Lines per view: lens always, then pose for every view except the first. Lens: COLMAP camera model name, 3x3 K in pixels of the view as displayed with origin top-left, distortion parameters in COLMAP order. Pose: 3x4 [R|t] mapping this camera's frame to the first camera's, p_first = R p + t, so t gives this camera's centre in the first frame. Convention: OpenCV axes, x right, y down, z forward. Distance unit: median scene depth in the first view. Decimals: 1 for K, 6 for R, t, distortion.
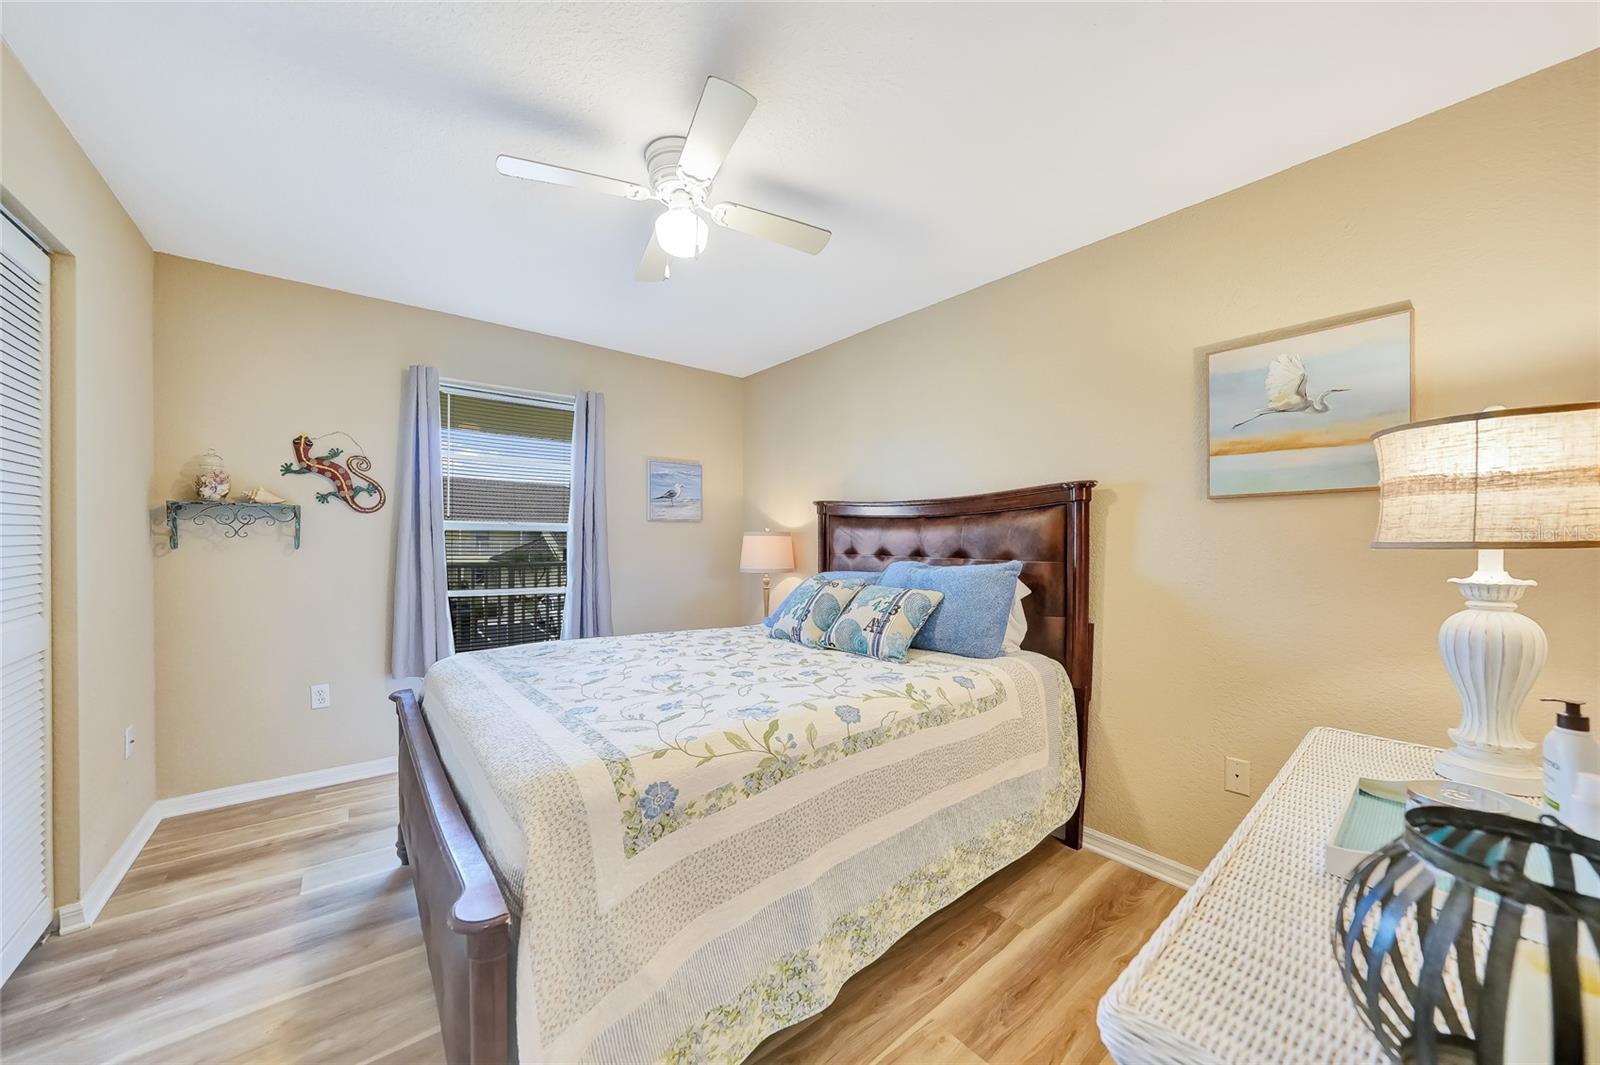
lens RADIAL K [[552.3, 0, 818.6], [0, 552.3, 539.7], [0, 0, 1]] dist [-0.021703, -0.000010]
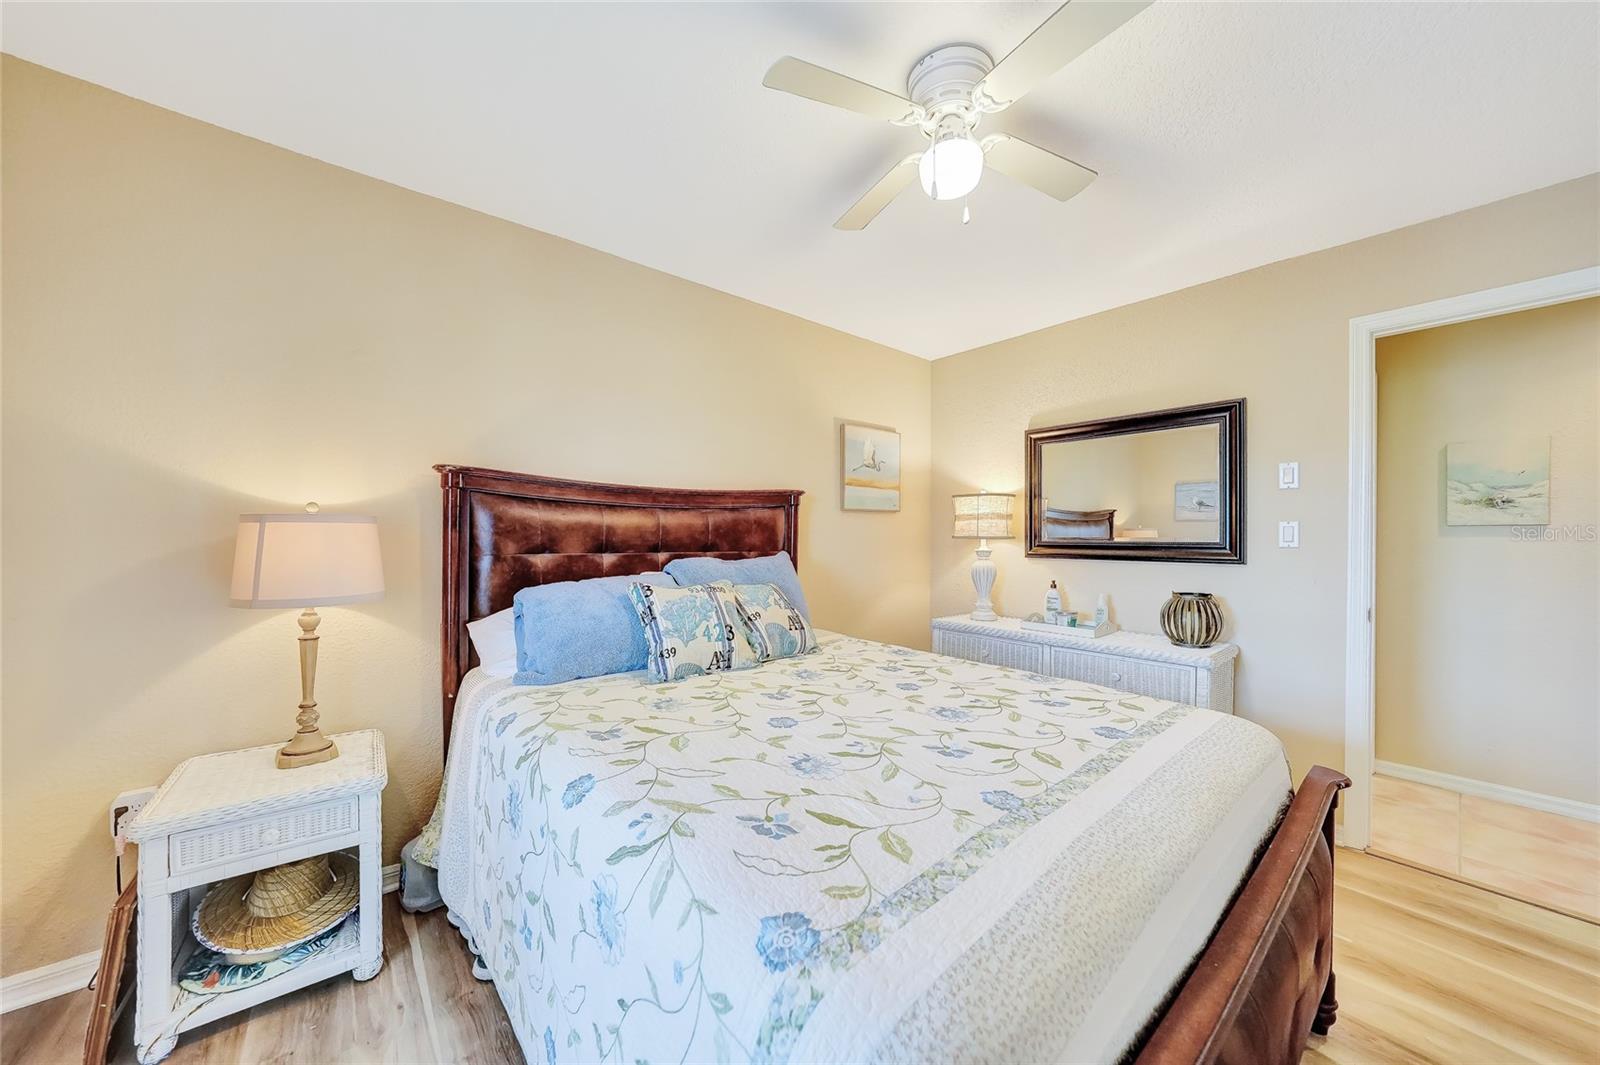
lens RADIAL K [[552.3, 0, 818.6], [0, 552.3, 539.7], [0, 0, 1]] dist [-0.021703, -0.000010]
pose [[-0.014696, 0.004679, 0.999881, -1.025002], [-0.010980, 0.999928, -0.004841, 0.021975], [-0.999832, -0.011050, -0.014643, 1.192780]]
